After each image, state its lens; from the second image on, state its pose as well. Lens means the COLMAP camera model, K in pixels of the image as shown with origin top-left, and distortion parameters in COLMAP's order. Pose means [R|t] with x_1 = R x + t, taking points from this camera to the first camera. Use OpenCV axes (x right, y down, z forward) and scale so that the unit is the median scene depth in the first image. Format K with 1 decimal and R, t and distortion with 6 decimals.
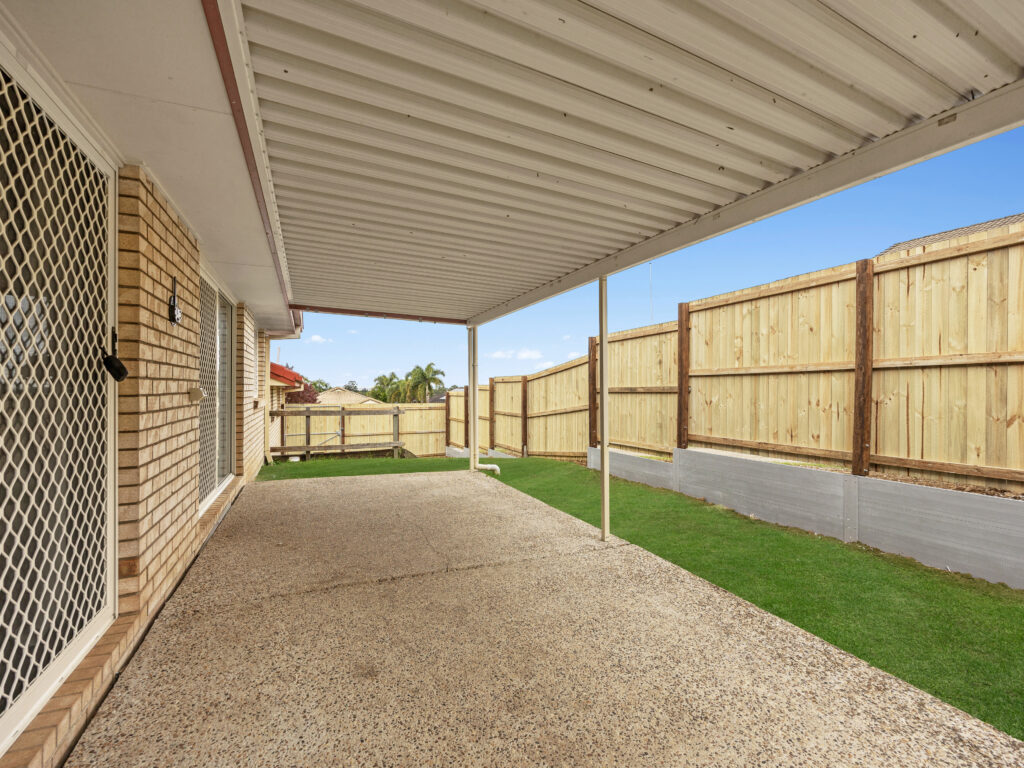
lens RADIAL K [[456.9, 0, 512.4], [0, 456.9, 385.8], [0, 0, 1]] dist [-0.003324, -0.000910]
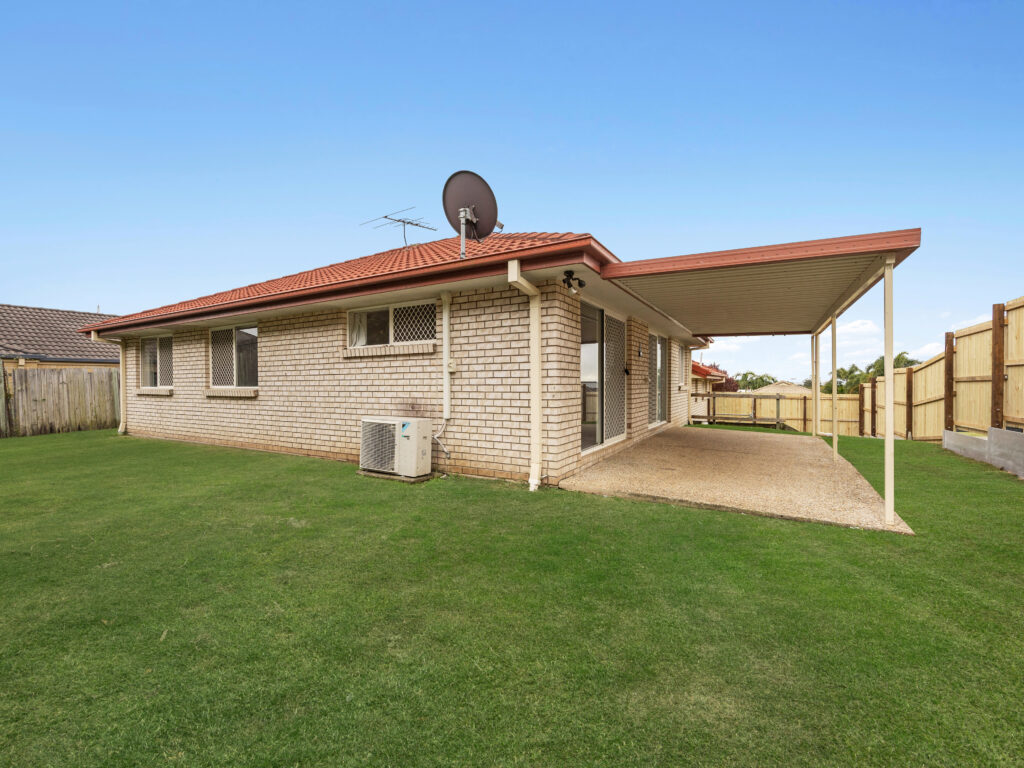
lens RADIAL K [[456.9, 0, 512.4], [0, 456.9, 385.8], [0, 0, 1]] dist [-0.003324, -0.000910]
pose [[0.601985, 0.005114, -0.798491, 0.450973], [0.004237, 0.999945, 0.009599, 0.010069], [0.798496, -0.009161, 0.601930, -0.580563]]
